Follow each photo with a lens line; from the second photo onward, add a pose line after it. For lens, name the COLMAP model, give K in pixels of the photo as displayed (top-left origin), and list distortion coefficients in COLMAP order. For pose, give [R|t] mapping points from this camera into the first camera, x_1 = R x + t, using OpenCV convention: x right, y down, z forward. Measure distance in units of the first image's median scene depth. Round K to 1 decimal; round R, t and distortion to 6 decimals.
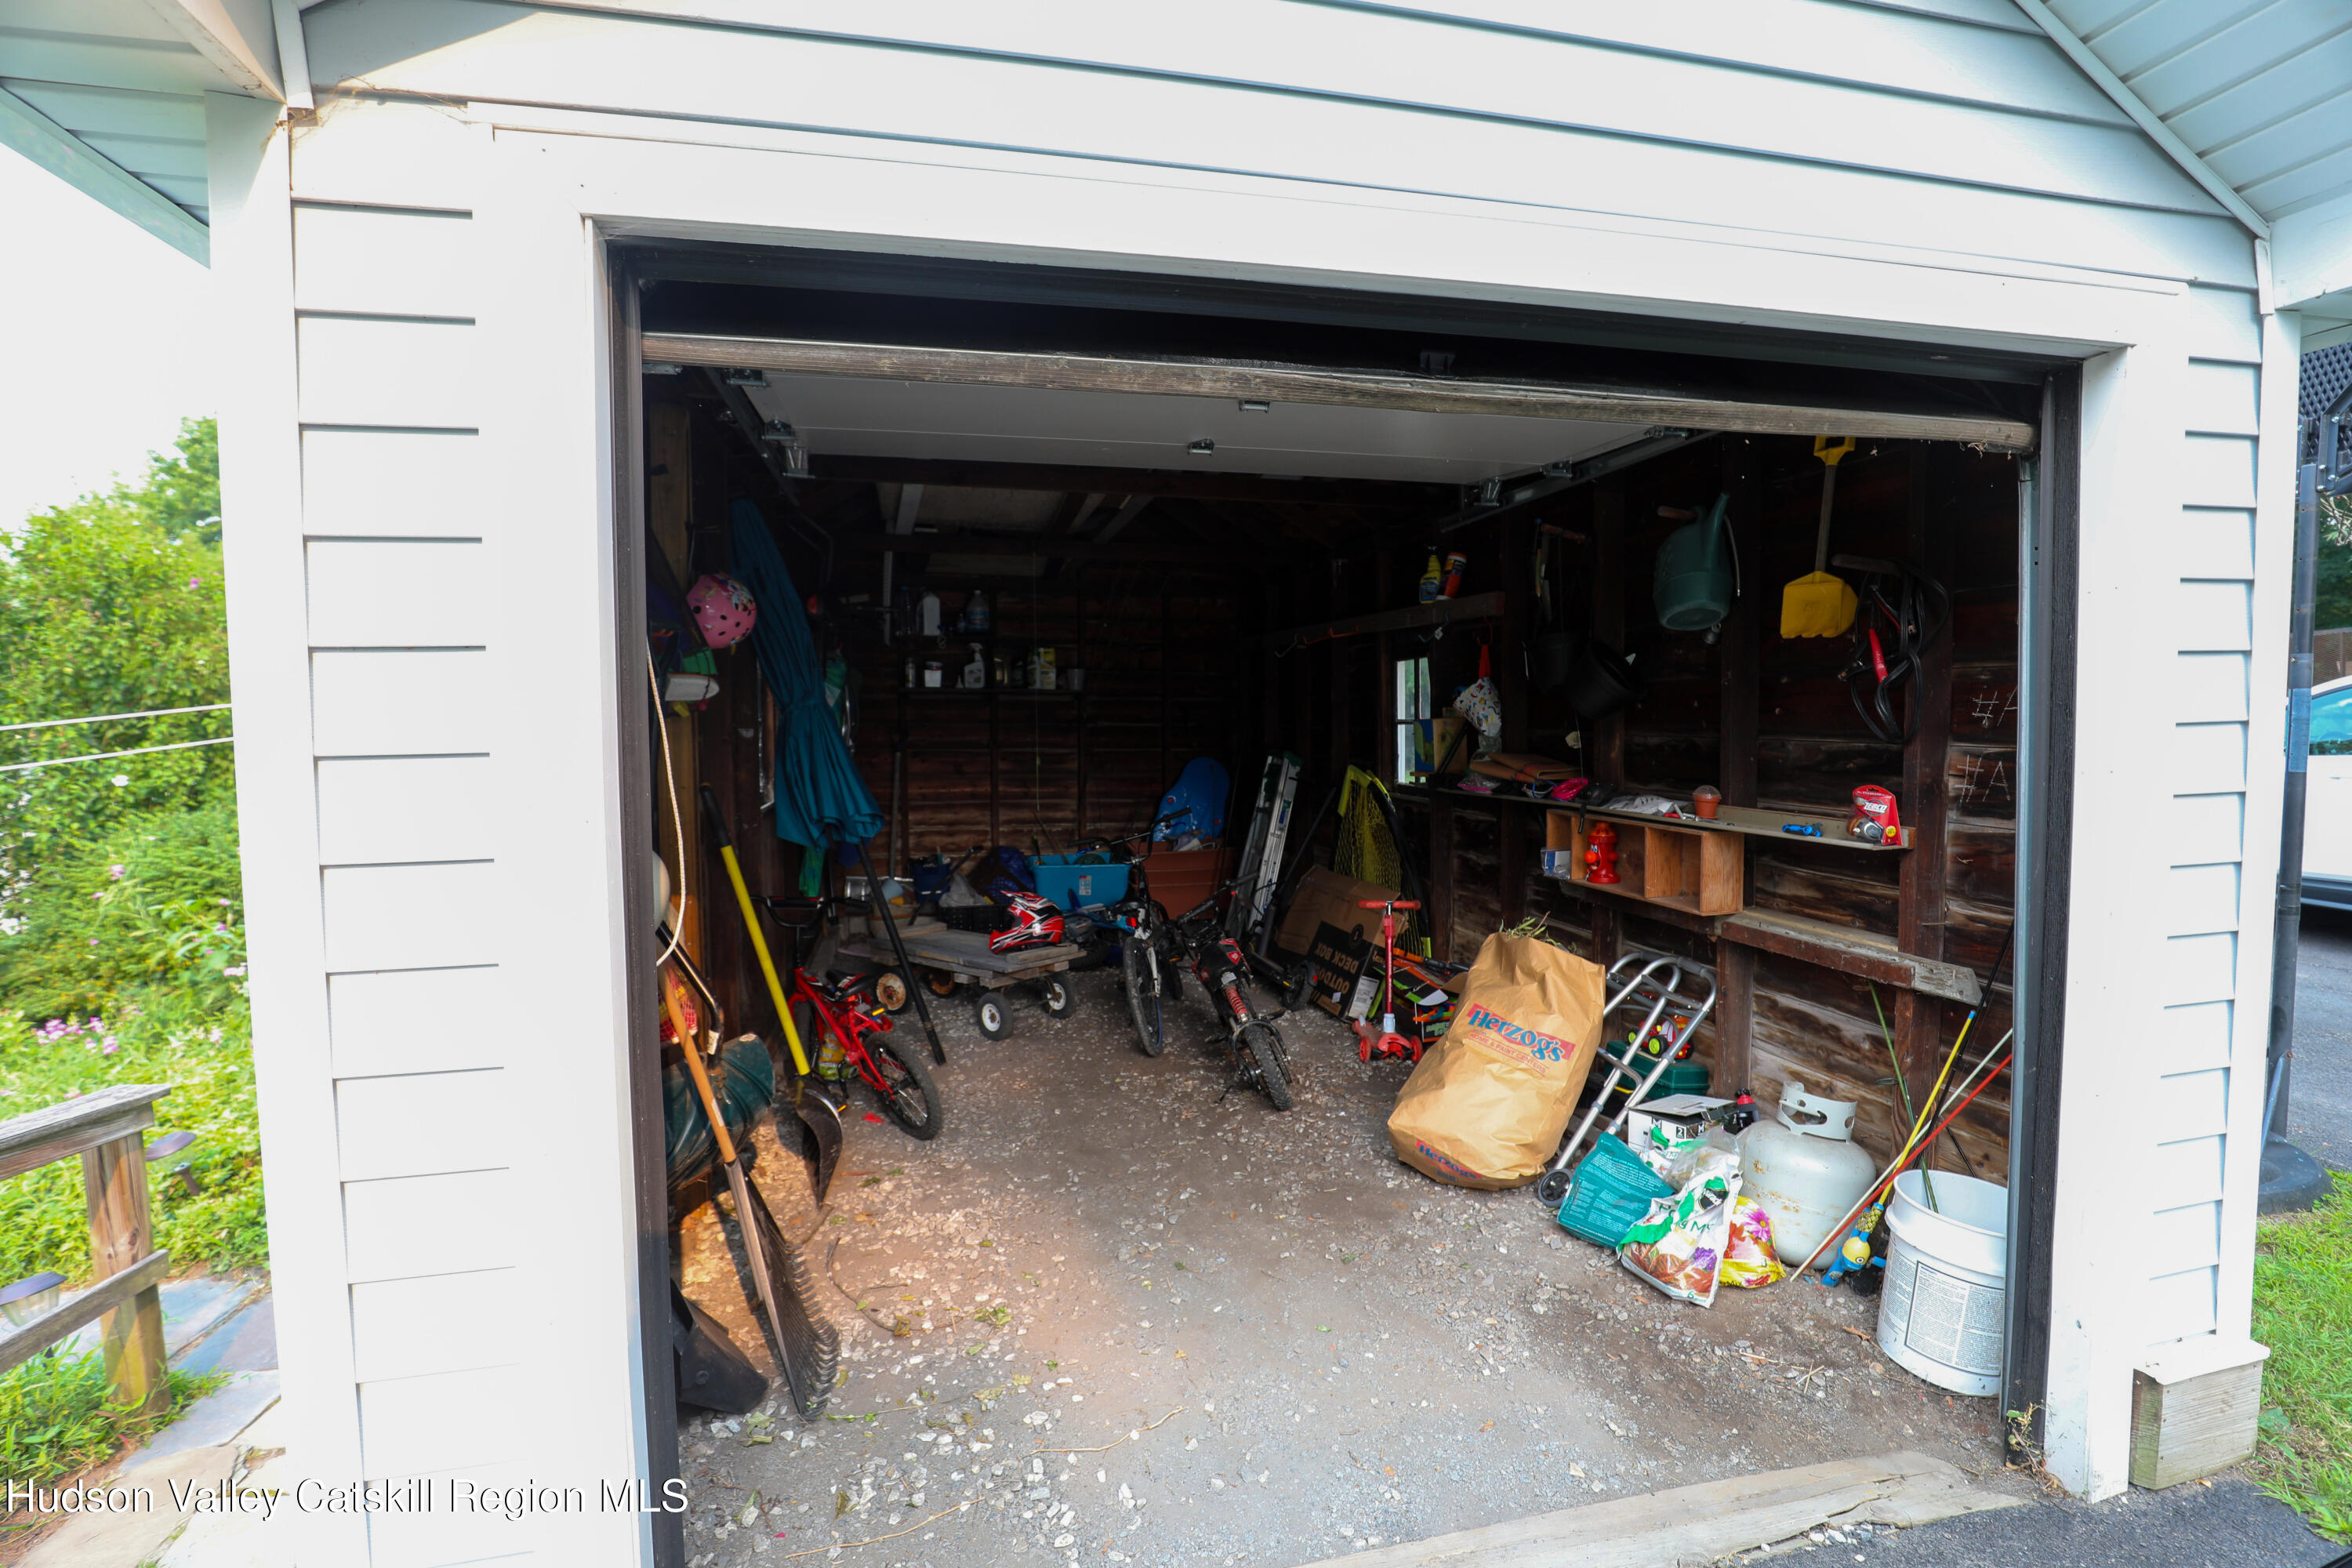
lens RADIAL K [[1069.7, 0, 1172.2], [0, 1069.7, 778.5], [0, 0, 1]] dist [-0.026985, 0.003897]
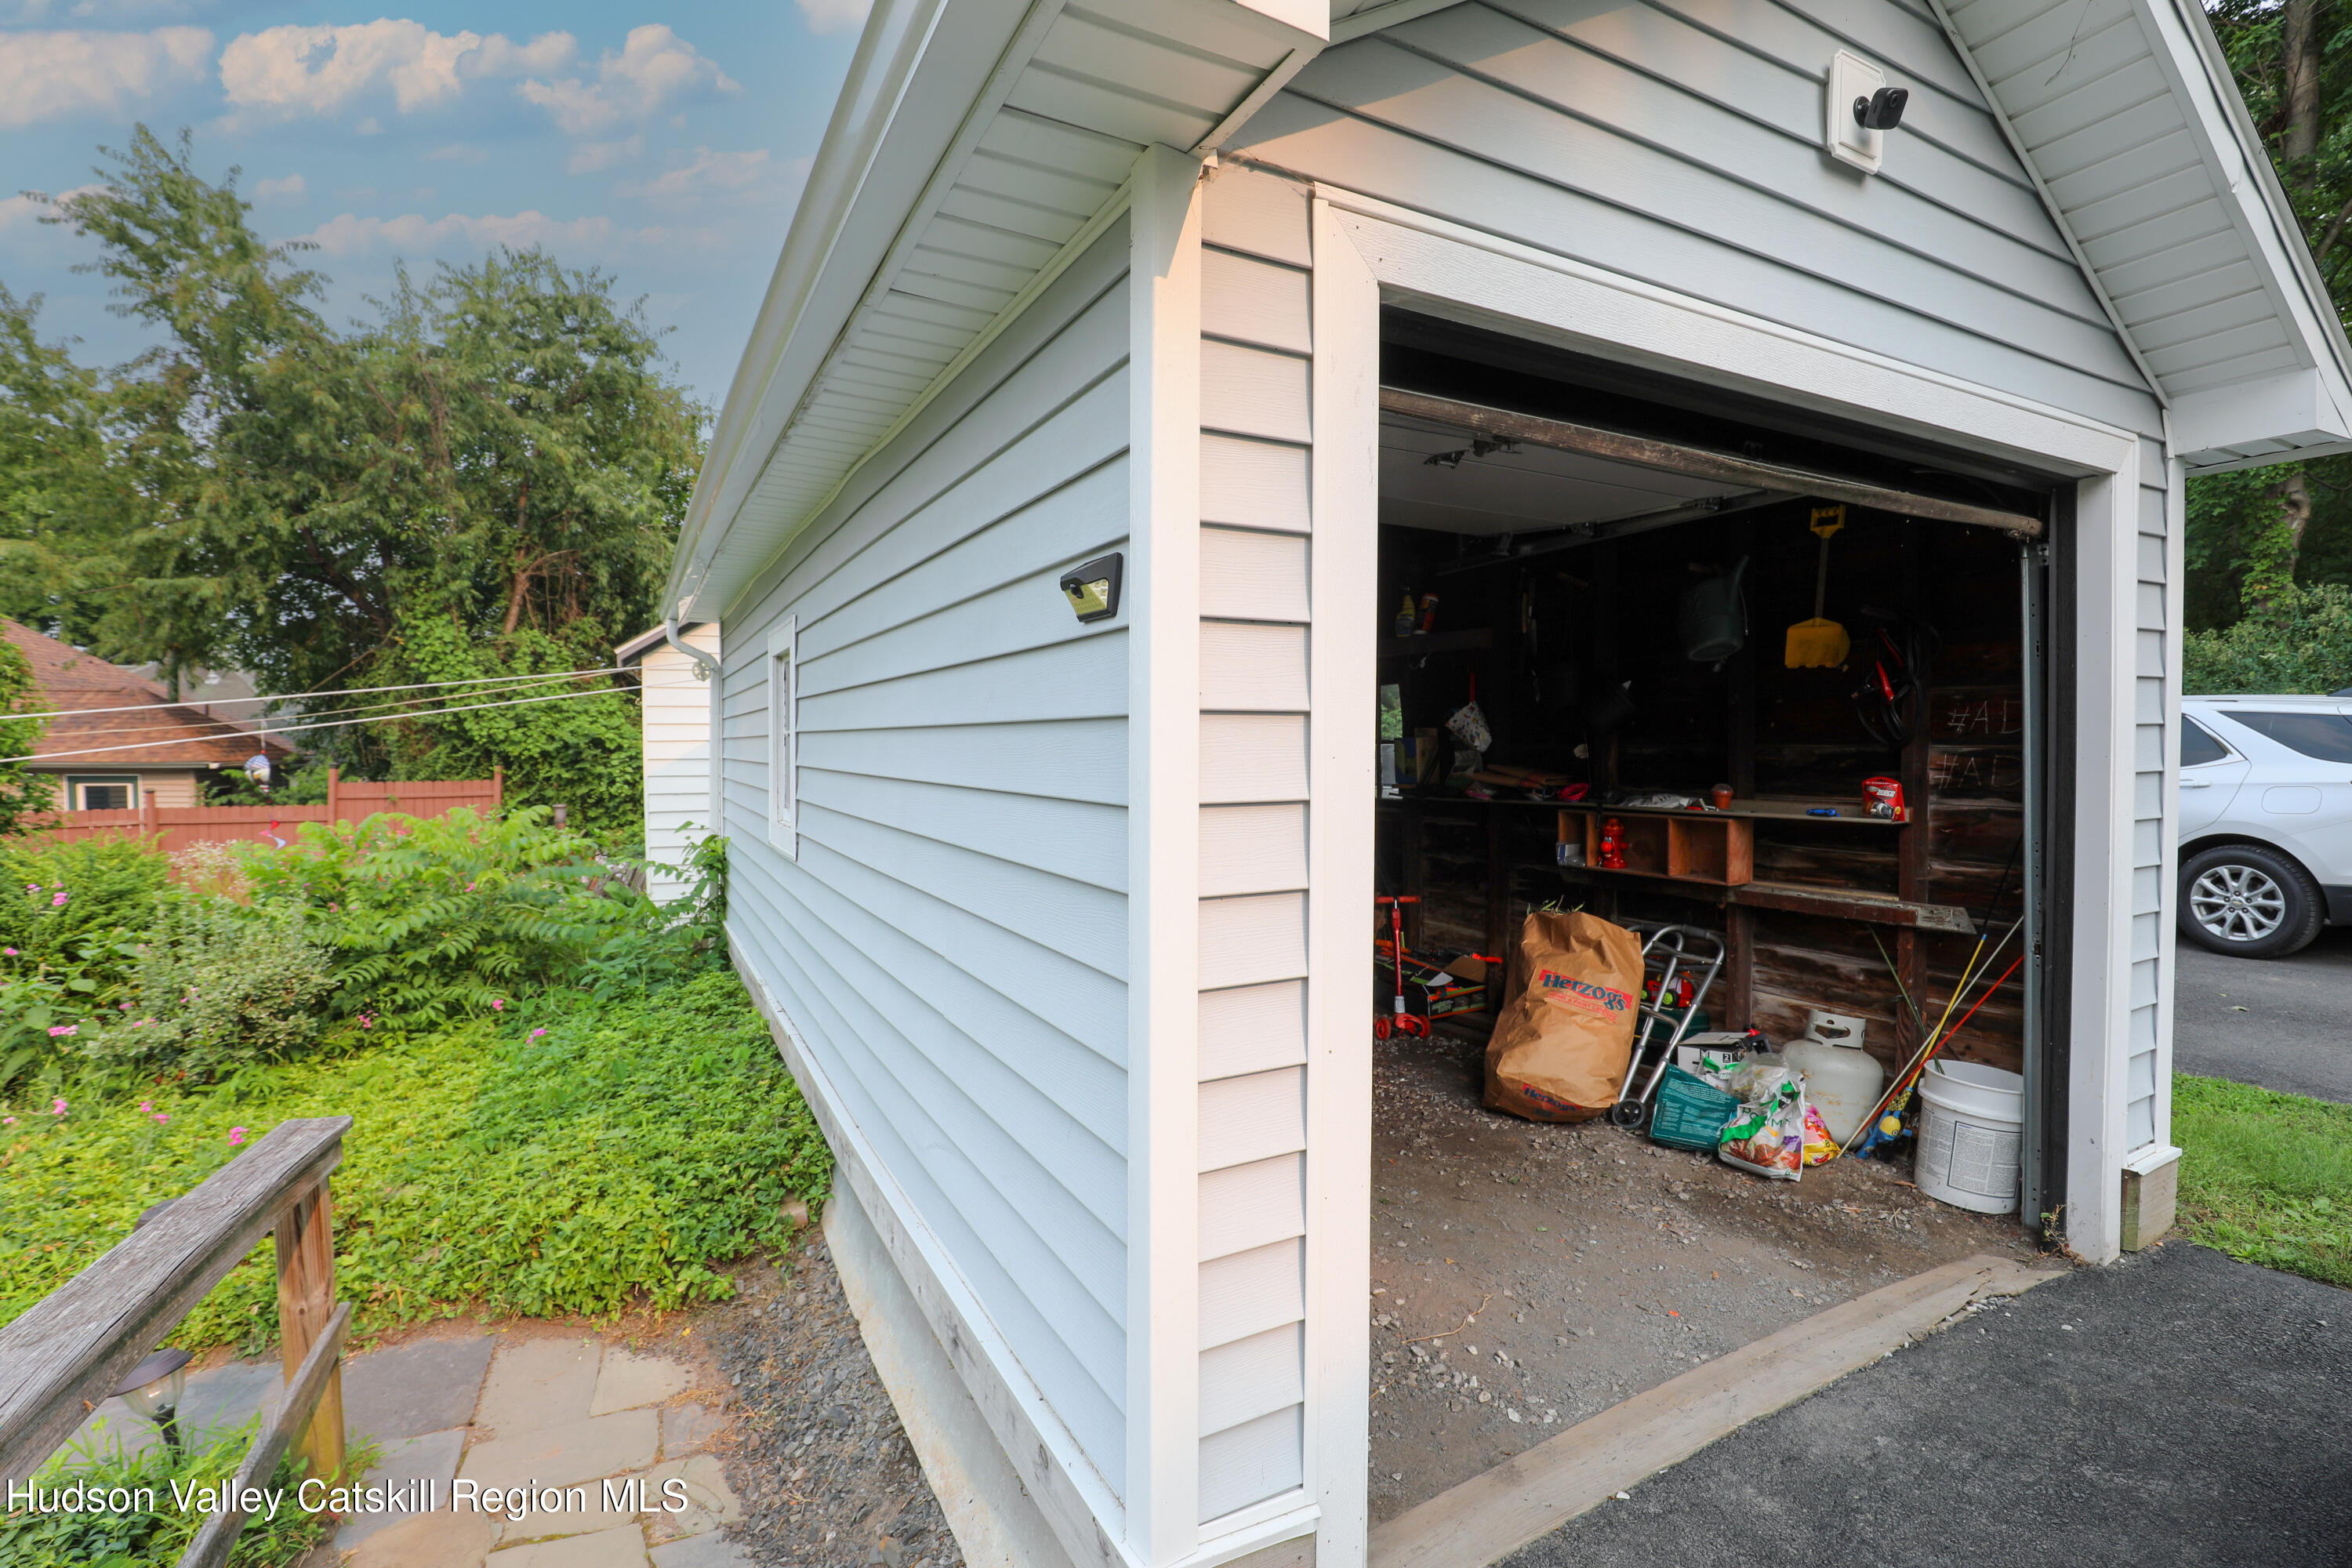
lens RADIAL K [[1069.7, 0, 1177.6], [0, 1069.7, 777.9], [0, 0, 1]] dist [-0.026985, 0.003897]
pose [[0.965943, 0.000026, 0.258754, -0.525322], [0.009246, 0.999358, -0.034615, 0.043822], [-0.258589, 0.035828, 0.965323, -0.062603]]
